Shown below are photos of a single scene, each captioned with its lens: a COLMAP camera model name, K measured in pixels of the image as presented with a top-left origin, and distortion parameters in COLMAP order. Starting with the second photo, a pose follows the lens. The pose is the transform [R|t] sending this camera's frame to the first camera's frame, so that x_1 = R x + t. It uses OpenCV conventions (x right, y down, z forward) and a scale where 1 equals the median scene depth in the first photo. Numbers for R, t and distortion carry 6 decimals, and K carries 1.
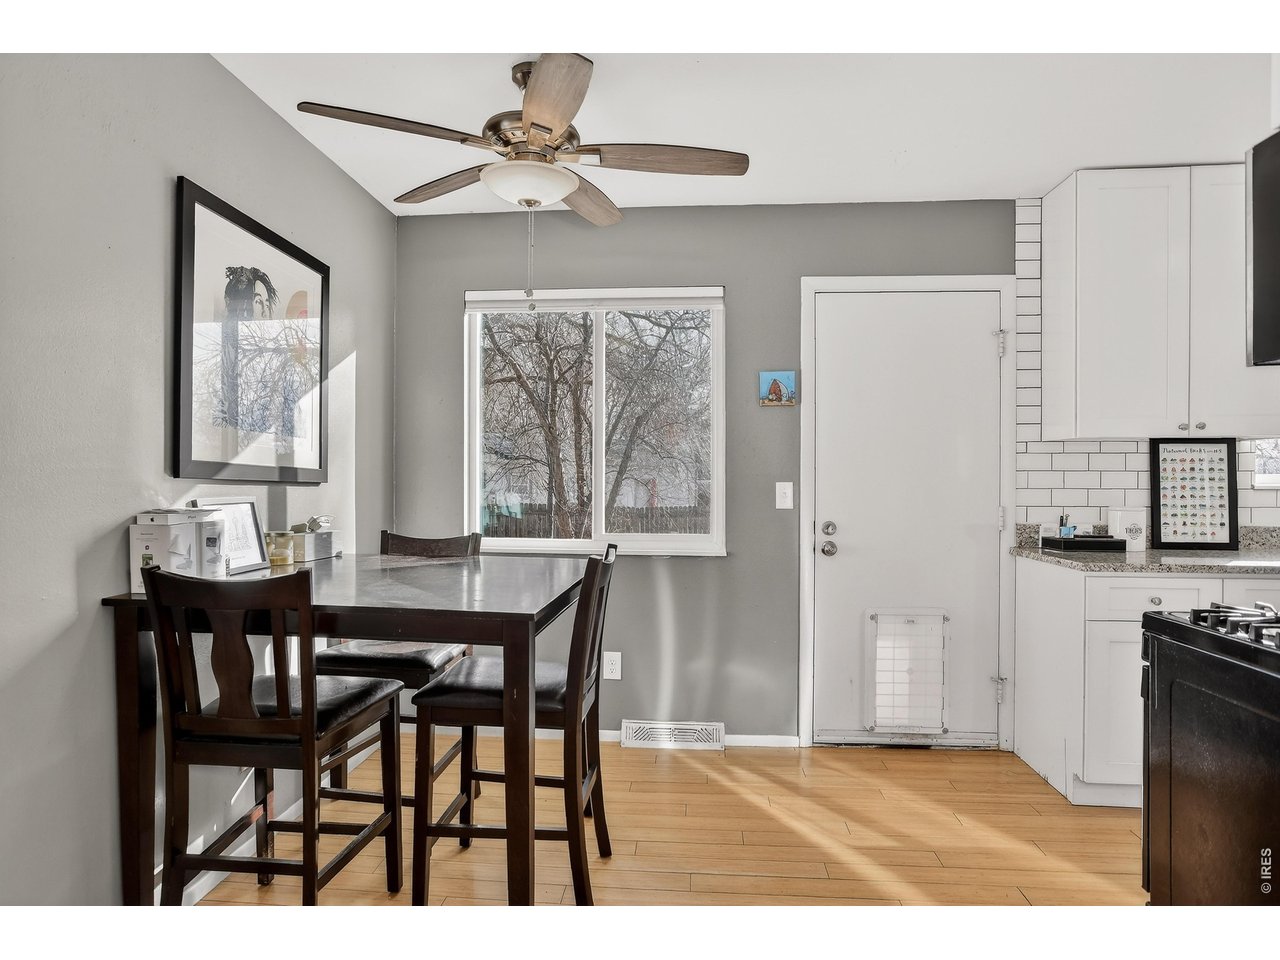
lens RADIAL K [[741.9, 0, 640.0], [0, 741.9, 480.0], [0, 0, 1]] dist [-0.065823, 0.040083]
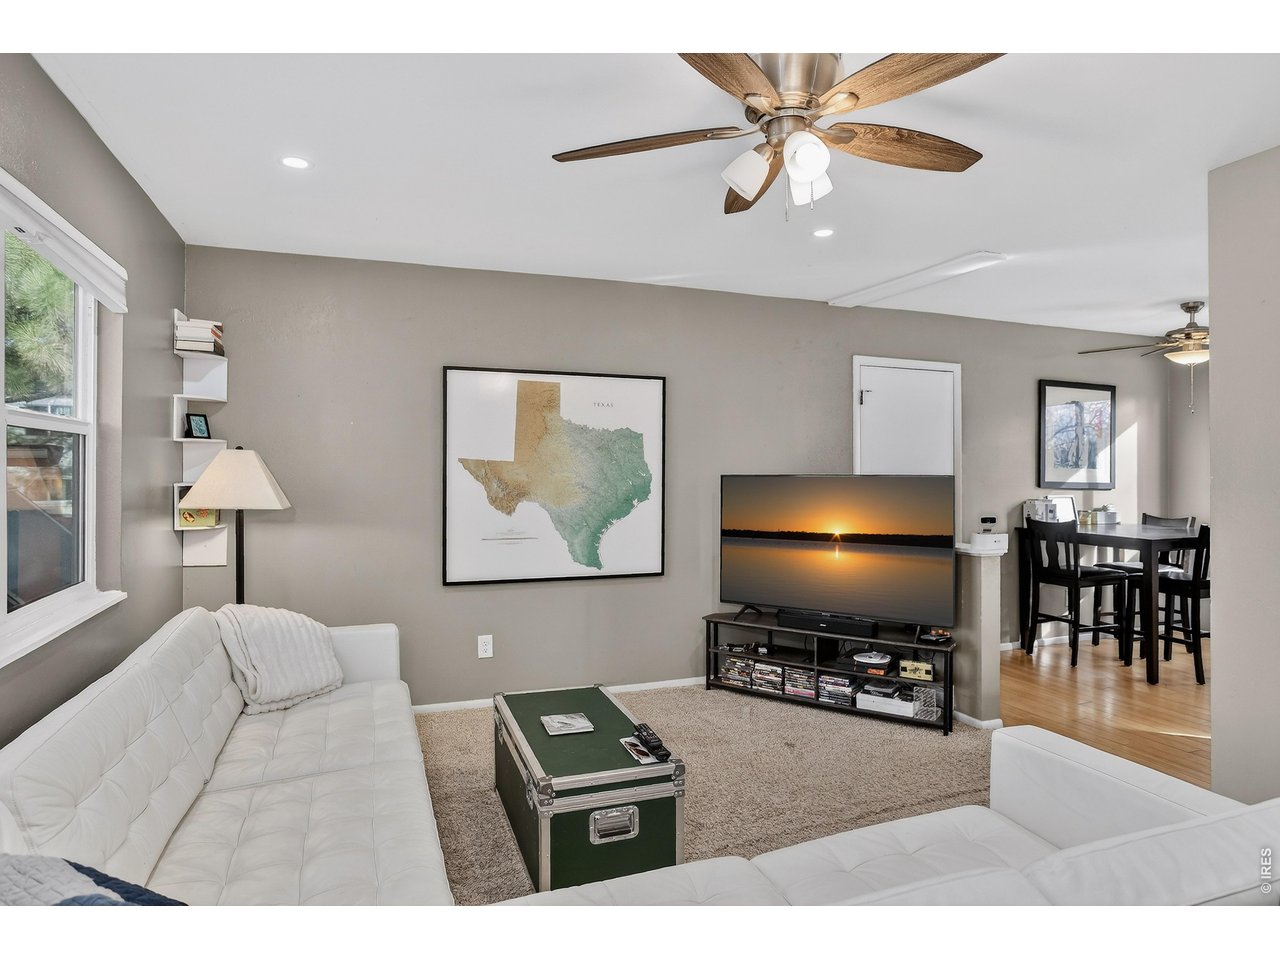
lens RADIAL K [[741.9, 0, 640.0], [0, 741.9, 480.0], [0, 0, 1]] dist [-0.065823, 0.040083]
pose [[0.407577, -0.002570, -0.913167, 1.057918], [0.002462, 0.999995, -0.001715, -0.026330], [0.913167, -0.001549, 0.407582, -1.258970]]
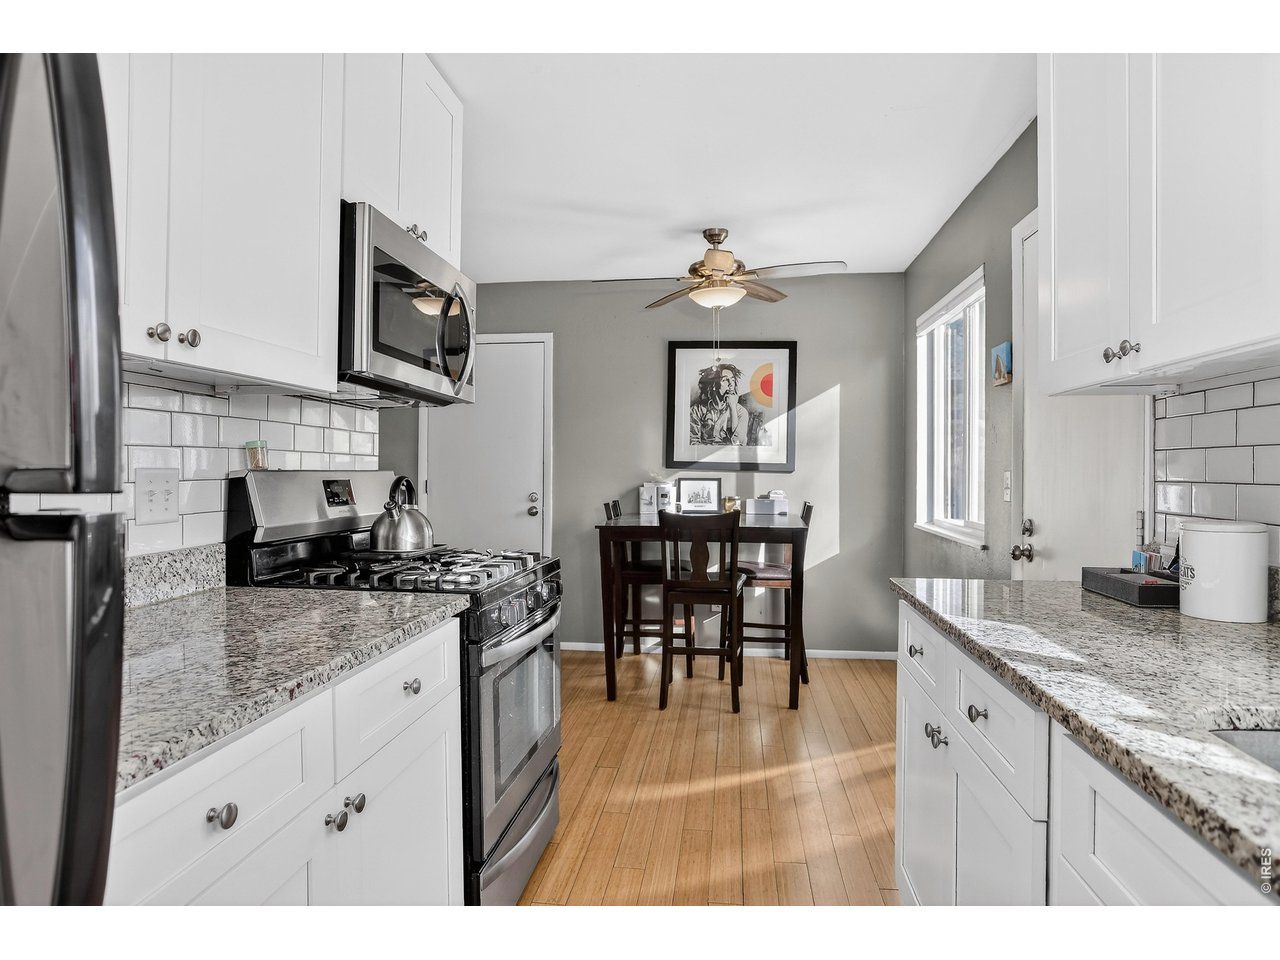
lens RADIAL K [[741.9, 0, 640.0], [0, 741.9, 480.0], [0, 0, 1]] dist [-0.065823, 0.040083]
pose [[-0.059405, -0.002475, -0.998231, 1.467689], [-0.007416, 0.999970, -0.002038, 0.033935], [0.998206, 0.007282, -0.059421, 0.862902]]
